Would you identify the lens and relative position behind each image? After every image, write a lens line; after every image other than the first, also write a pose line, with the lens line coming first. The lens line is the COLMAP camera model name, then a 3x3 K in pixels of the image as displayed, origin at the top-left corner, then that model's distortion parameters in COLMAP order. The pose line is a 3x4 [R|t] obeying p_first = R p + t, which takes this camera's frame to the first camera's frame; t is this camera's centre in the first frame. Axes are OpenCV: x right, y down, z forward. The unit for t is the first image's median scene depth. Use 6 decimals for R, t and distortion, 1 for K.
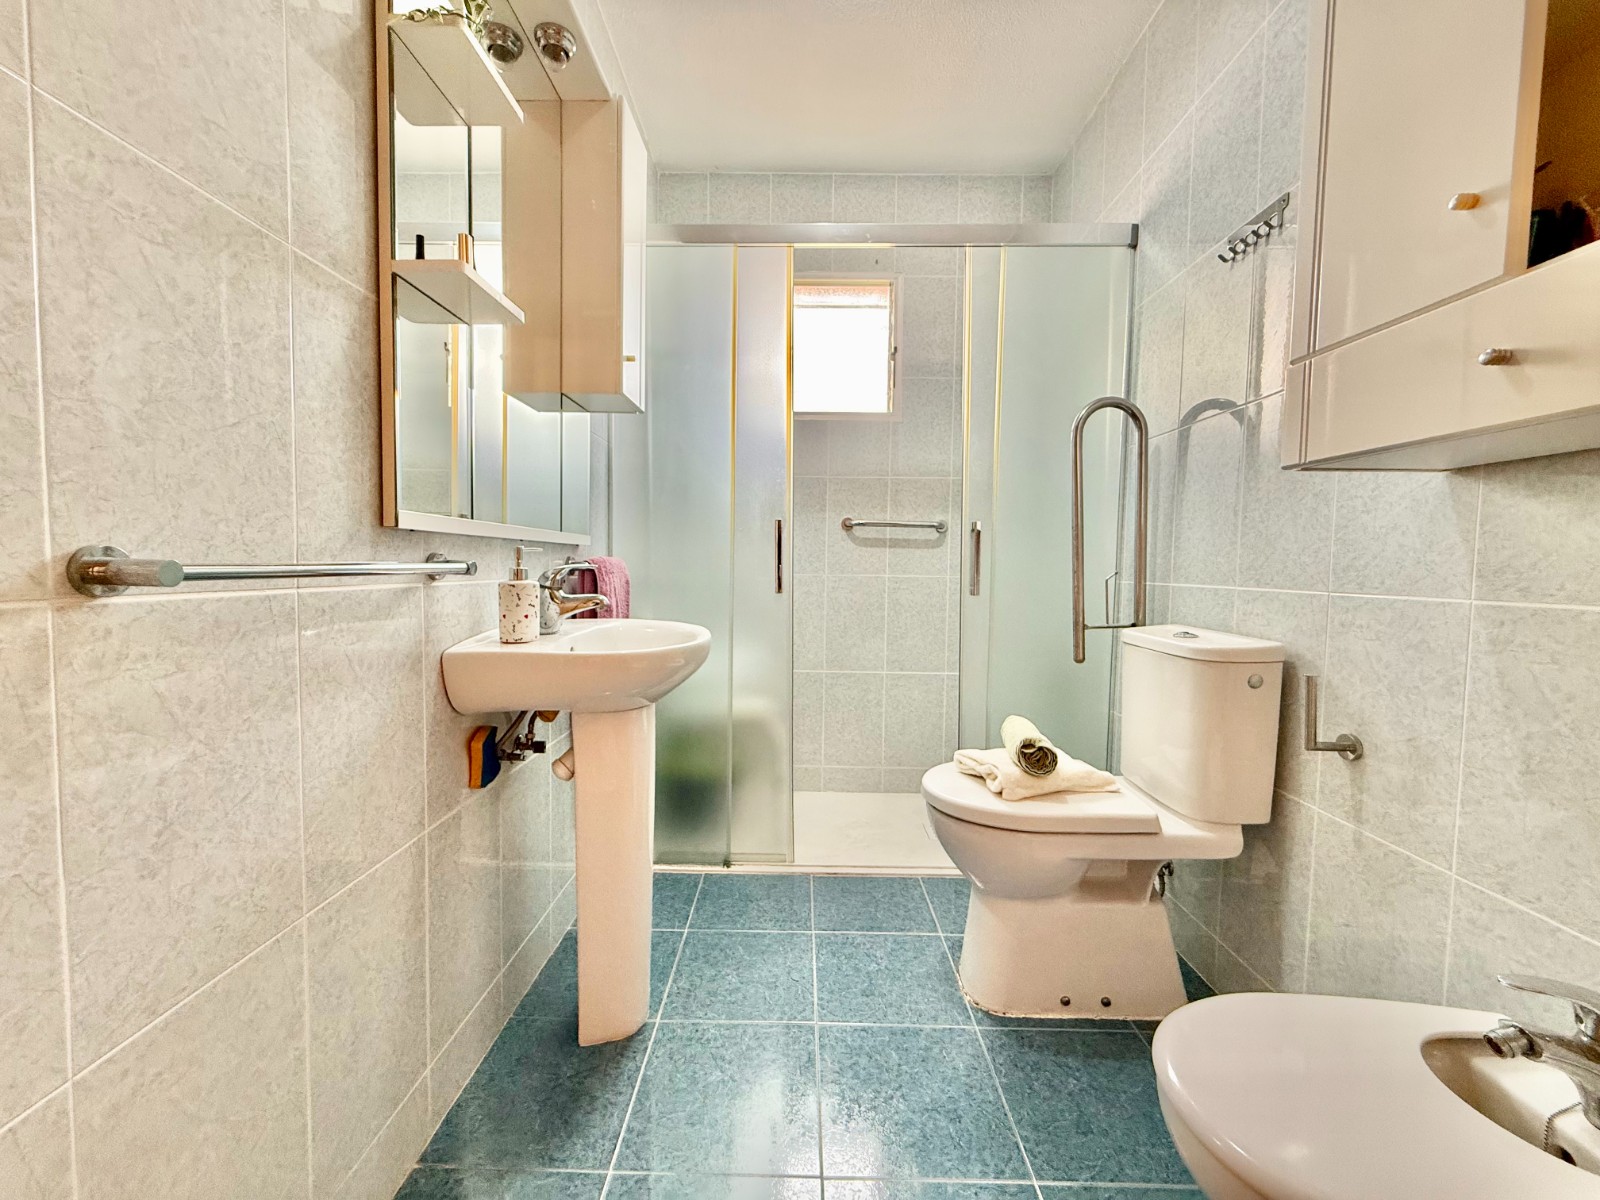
lens RADIAL K [[634.4, 0, 794.7], [0, 634.4, 598.2], [0, 0, 1]] dist [-0.001752, 0.000020]
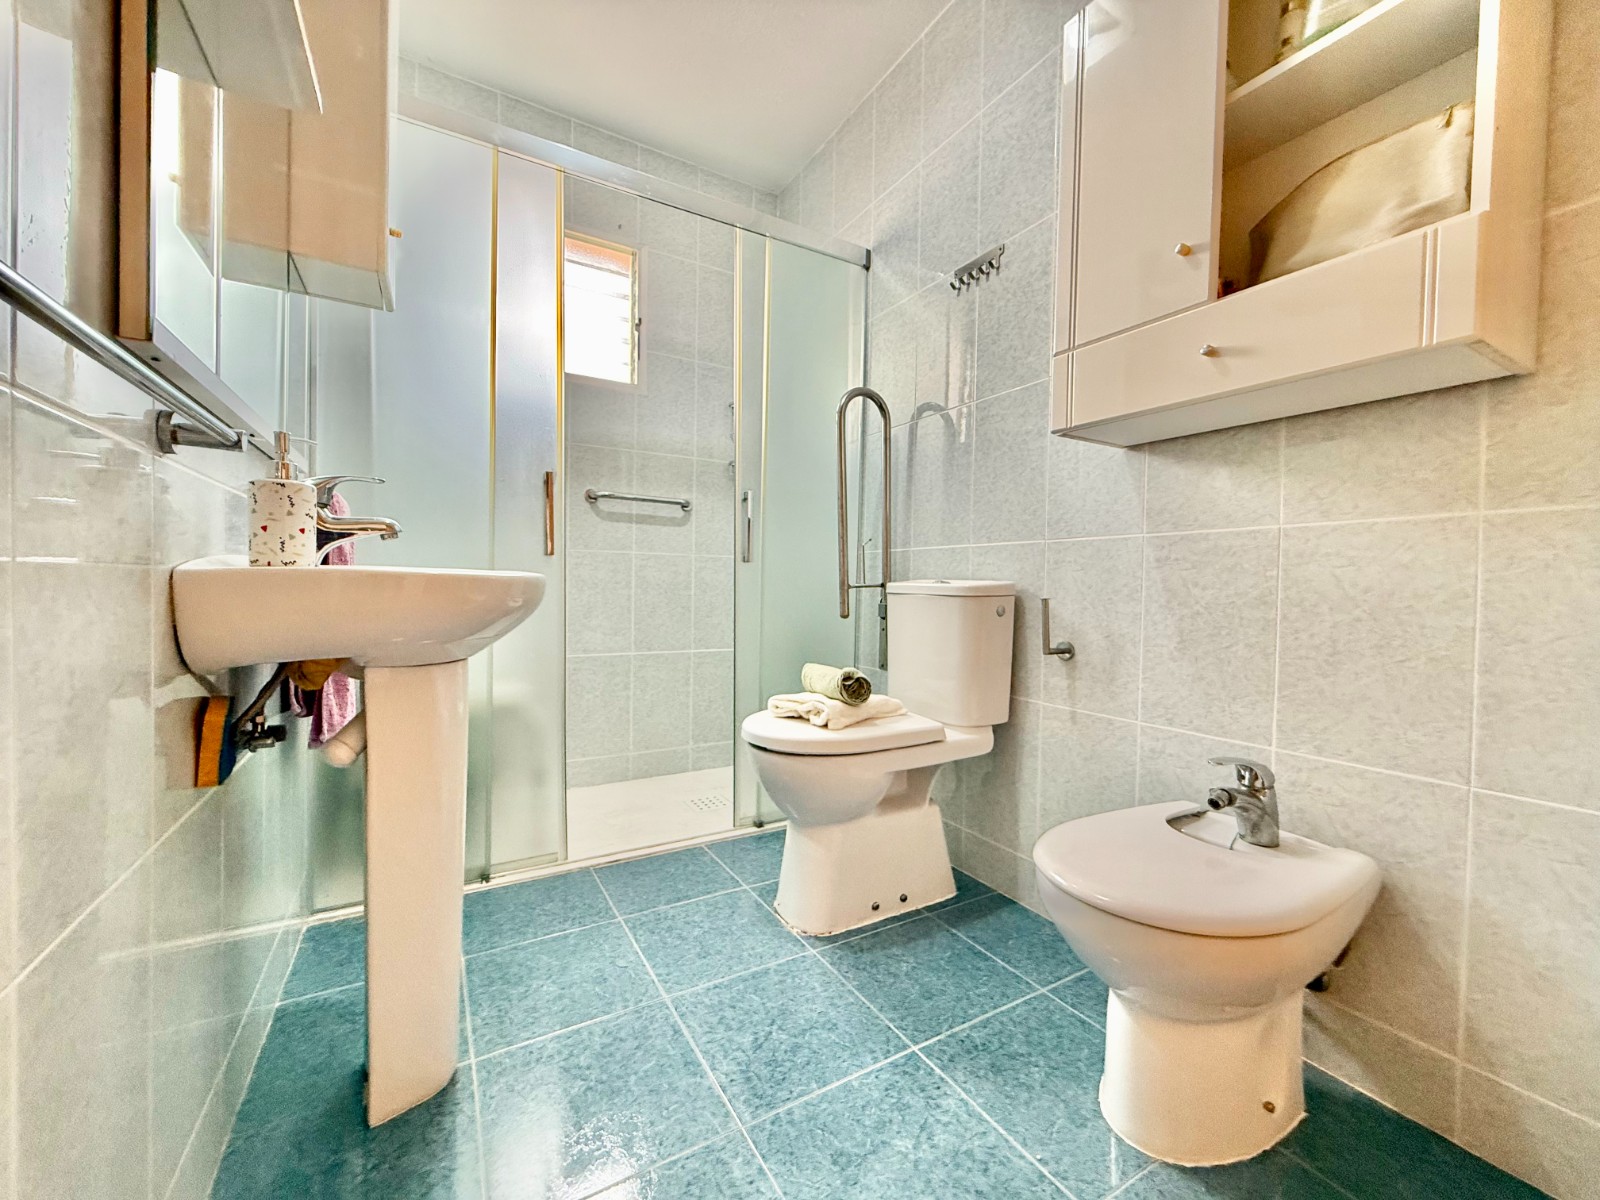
lens RADIAL K [[634.4, 0, 794.7], [0, 634.4, 598.2], [0, 0, 1]] dist [-0.001752, 0.000020]
pose [[0.859431, -0.009382, 0.511166, -0.273916], [0.021289, 0.999621, -0.017447, 0.112070], [-0.510808, 0.025877, 0.859305, 0.099287]]
